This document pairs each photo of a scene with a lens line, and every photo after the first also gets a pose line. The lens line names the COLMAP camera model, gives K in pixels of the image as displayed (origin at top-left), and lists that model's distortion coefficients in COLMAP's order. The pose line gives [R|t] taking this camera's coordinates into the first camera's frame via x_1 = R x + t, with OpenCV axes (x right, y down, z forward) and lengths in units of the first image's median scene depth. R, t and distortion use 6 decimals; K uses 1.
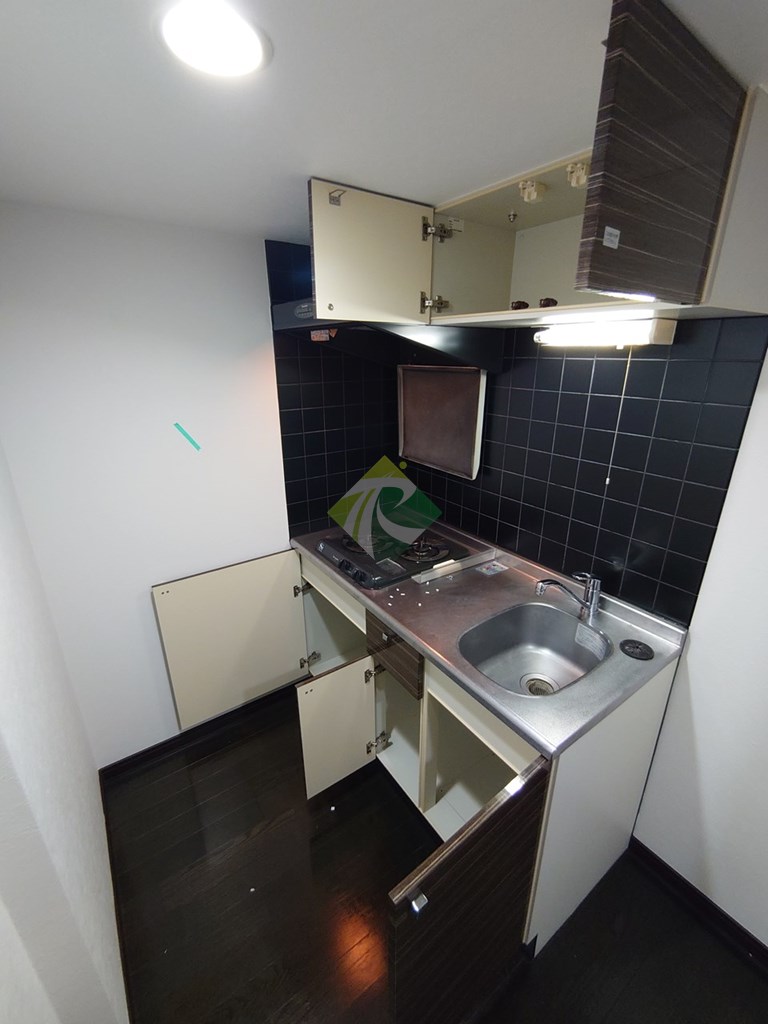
lens RADIAL K [[440.6, 0, 384.4], [0, 440.6, 512.1], [0, 0, 1]] dist [0.004570, -0.002039]
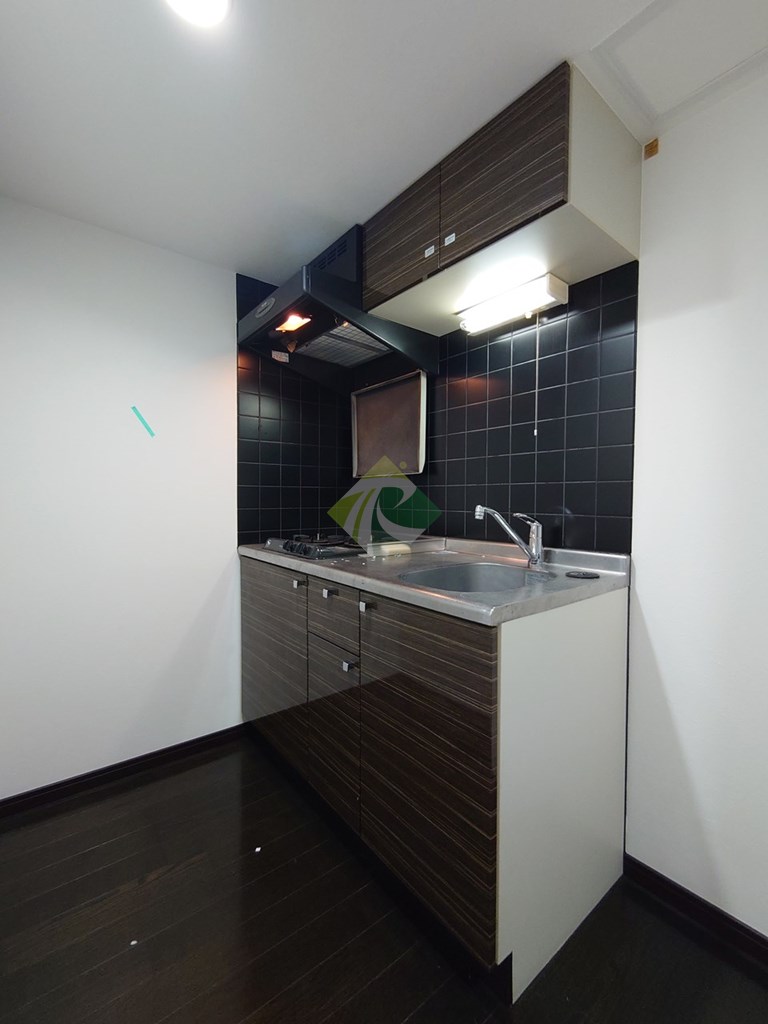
lens RADIAL K [[440.6, 0, 383.9], [0, 440.6, 511.4], [0, 0, 1]] dist [0.004570, -0.002039]
pose [[0.998307, 0.006685, 0.057780, 0.061150], [0.011812, 0.949374, -0.313925, 0.364334], [-0.056954, 0.314076, 0.947688, 0.049378]]
